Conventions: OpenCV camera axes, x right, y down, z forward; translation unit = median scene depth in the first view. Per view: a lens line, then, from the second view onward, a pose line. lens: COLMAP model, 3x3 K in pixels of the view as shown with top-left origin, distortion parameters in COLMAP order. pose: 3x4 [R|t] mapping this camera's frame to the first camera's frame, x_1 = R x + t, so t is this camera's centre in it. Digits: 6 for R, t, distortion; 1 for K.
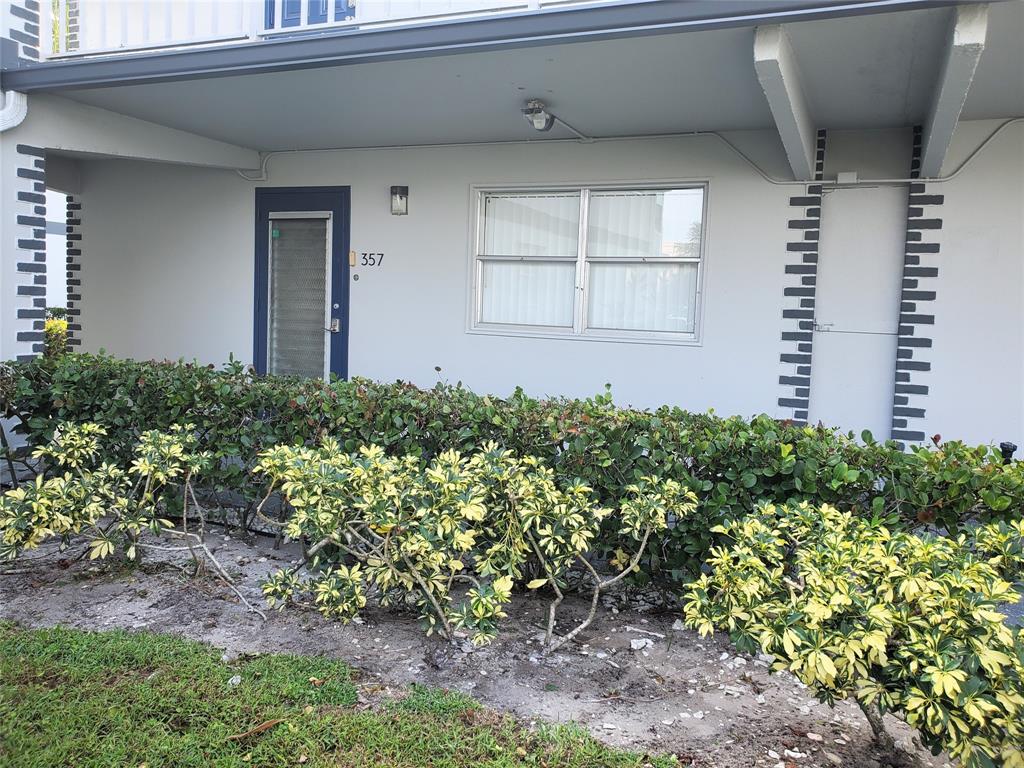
lens RADIAL K [[781.7, 0, 512.0], [0, 781.7, 384.0], [0, 0, 1]] dist [0.030670, -0.045188]
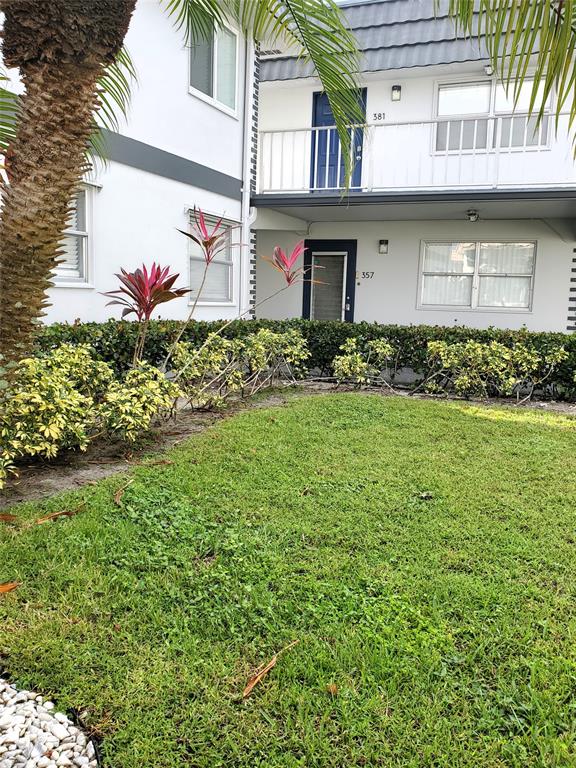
lens RADIAL K [[586.3, 0, 288.0], [0, 586.3, 384.0], [0, 0, 1]] dist [0.030670, -0.045188]
pose [[0.999452, -0.011067, 0.031185, -0.482270], [0.009622, 0.998890, 0.046119, 0.062858], [-0.031661, -0.045794, 0.998449, -0.626979]]
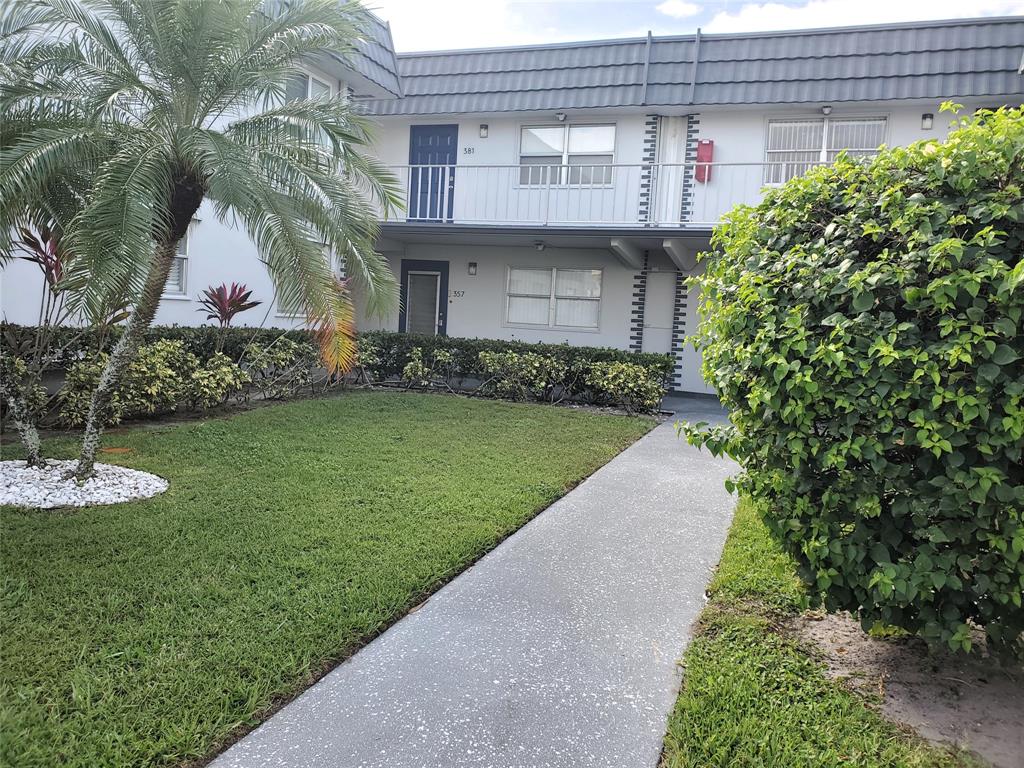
lens RADIAL K [[781.7, 0, 512.0], [0, 781.7, 384.0], [0, 0, 1]] dist [0.030670, -0.045188]
pose [[0.996652, 0.011248, 0.080981, -0.222507], [-0.010202, 0.999859, -0.013311, 0.138869], [-0.081119, 0.012440, 0.996627, -1.351323]]
